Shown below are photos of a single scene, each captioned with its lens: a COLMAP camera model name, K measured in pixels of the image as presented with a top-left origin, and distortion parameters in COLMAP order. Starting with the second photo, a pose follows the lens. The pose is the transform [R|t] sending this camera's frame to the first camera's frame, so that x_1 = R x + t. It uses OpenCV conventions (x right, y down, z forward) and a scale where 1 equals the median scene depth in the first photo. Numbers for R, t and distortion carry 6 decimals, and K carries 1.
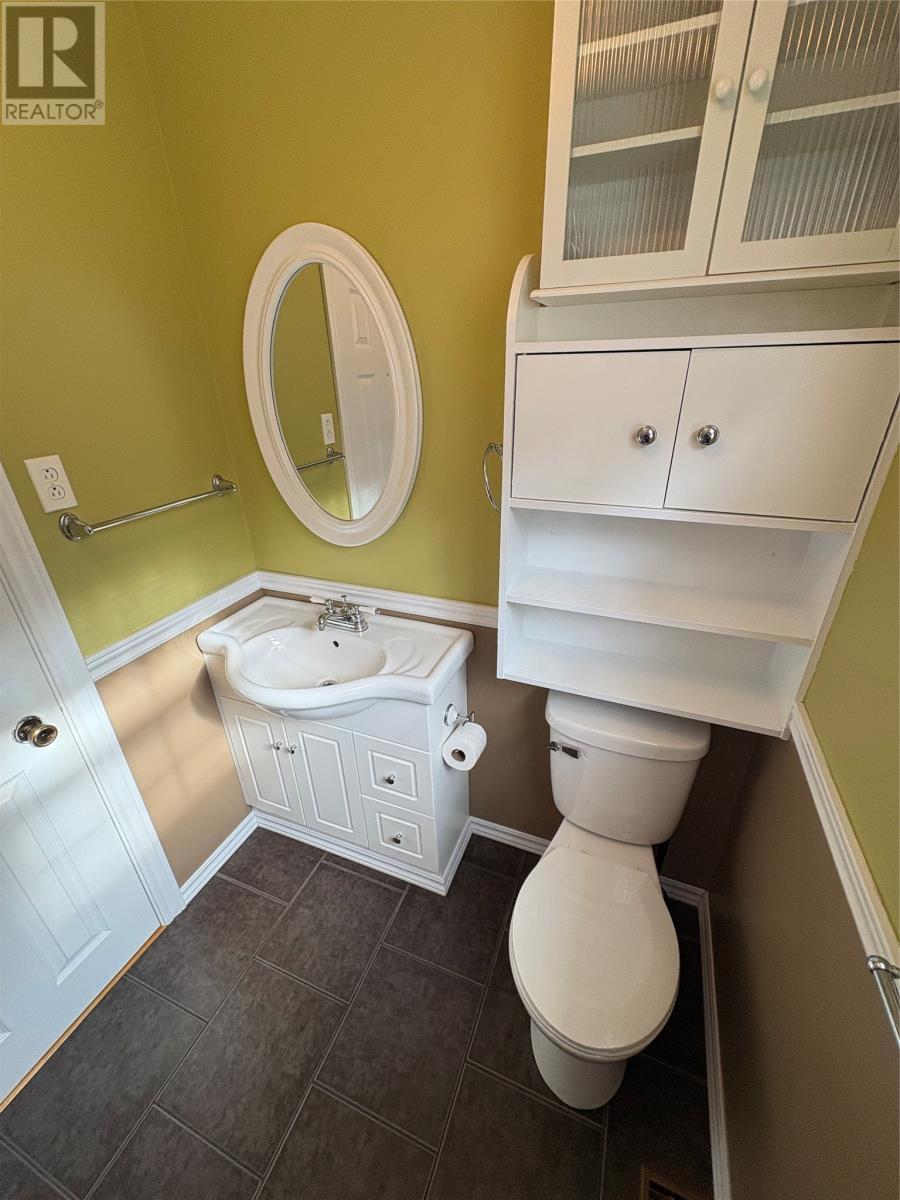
lens RADIAL K [[477.3, 0, 453.2], [0, 477.3, 600.4], [0, 0, 1]] dist [-0.000160, -0.000014]
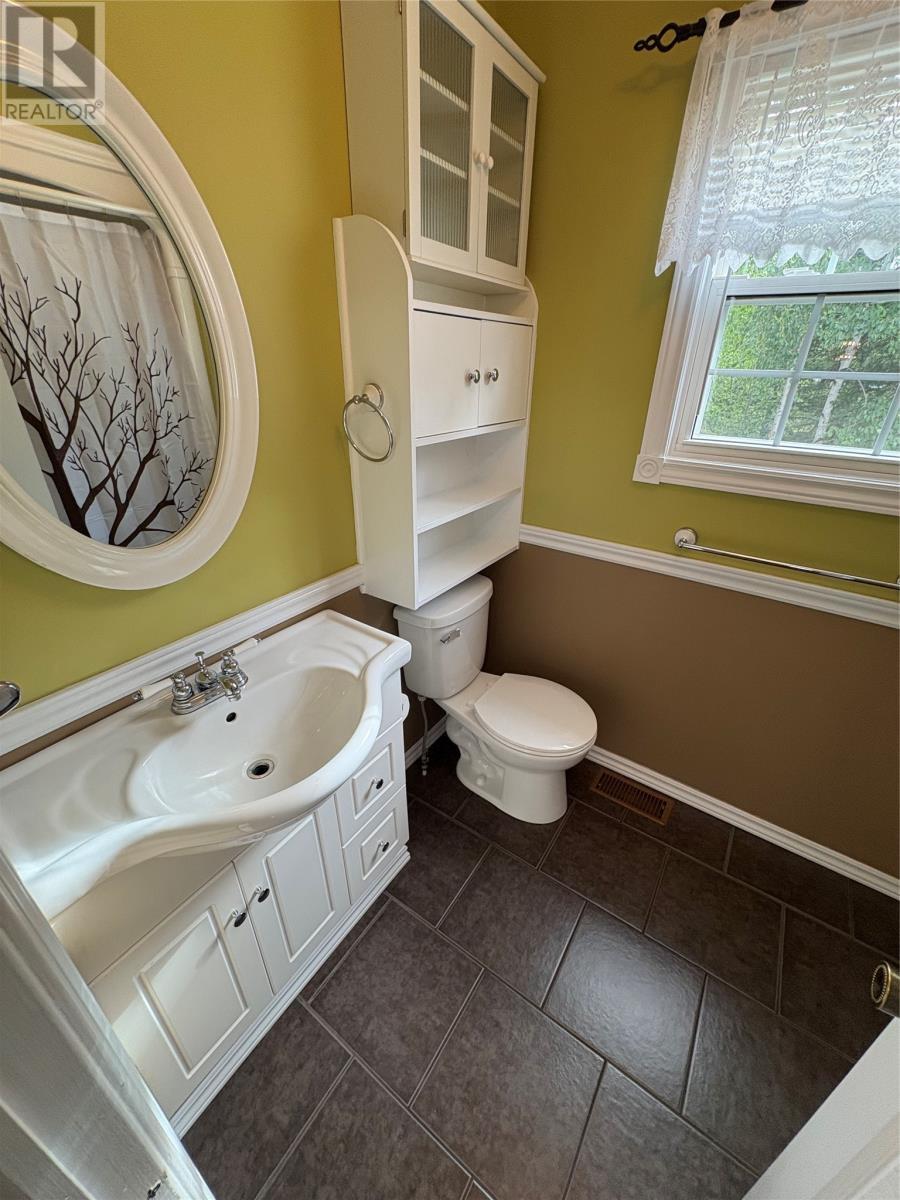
lens RADIAL K [[477.3, 0, 455.6], [0, 477.3, 601.1], [0, 0, 1]] dist [-0.000160, -0.000014]
pose [[0.214933, -0.416539, 0.883345, -0.709870], [0.402477, 0.861886, 0.308490, -0.132173], [-0.889841, 0.289221, 0.352895, 0.427682]]
